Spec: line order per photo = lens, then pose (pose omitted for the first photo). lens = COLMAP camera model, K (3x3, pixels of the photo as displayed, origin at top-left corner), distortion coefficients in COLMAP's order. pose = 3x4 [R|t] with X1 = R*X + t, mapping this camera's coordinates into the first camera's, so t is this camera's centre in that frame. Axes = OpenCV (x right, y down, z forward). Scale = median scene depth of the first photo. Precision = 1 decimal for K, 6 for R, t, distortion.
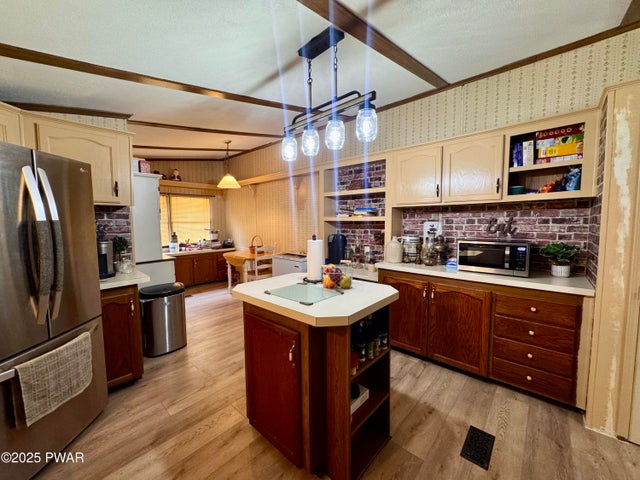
lens RADIAL K [[255.0, 0, 320.0], [0, 255.0, 240.0], [0, 0, 1]] dist [-0.000557, -0.000327]
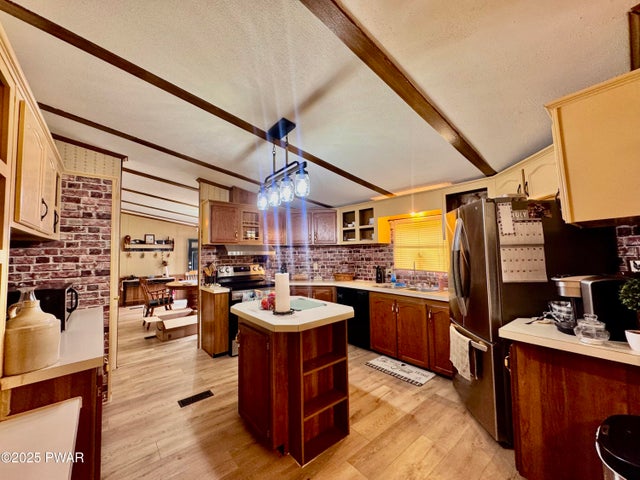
lens RADIAL K [[255.0, 0, 320.0], [0, 255.0, 240.0], [0, 0, 1]] dist [-0.000557, -0.000327]
pose [[-0.990338, 0.027992, 0.135820, -0.252454], [0.031401, 0.999242, 0.023020, -0.121545], [-0.135073, 0.027062, -0.990466, 1.589976]]
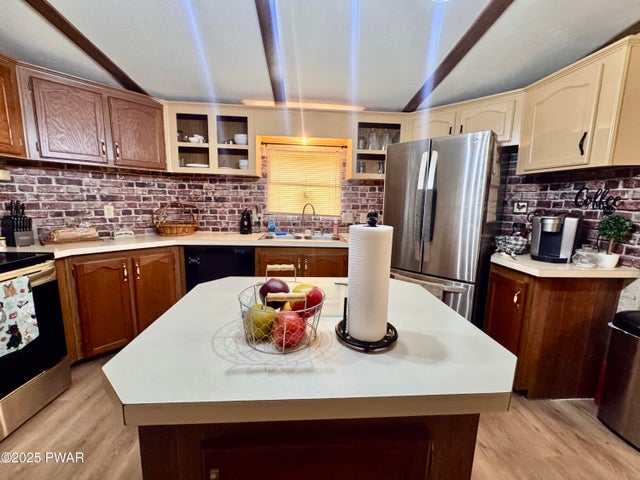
lens RADIAL K [[263.8, 0, 320.0], [0, 263.8, 240.0], [0, 0, 1]] dist [0.000675, 0.000080]
pose [[-0.697989, 0.102864, -0.708682, 0.228923], [-0.071578, 0.974652, 0.211967, -0.041803], [0.712522, 0.198677, -0.672934, 0.944028]]
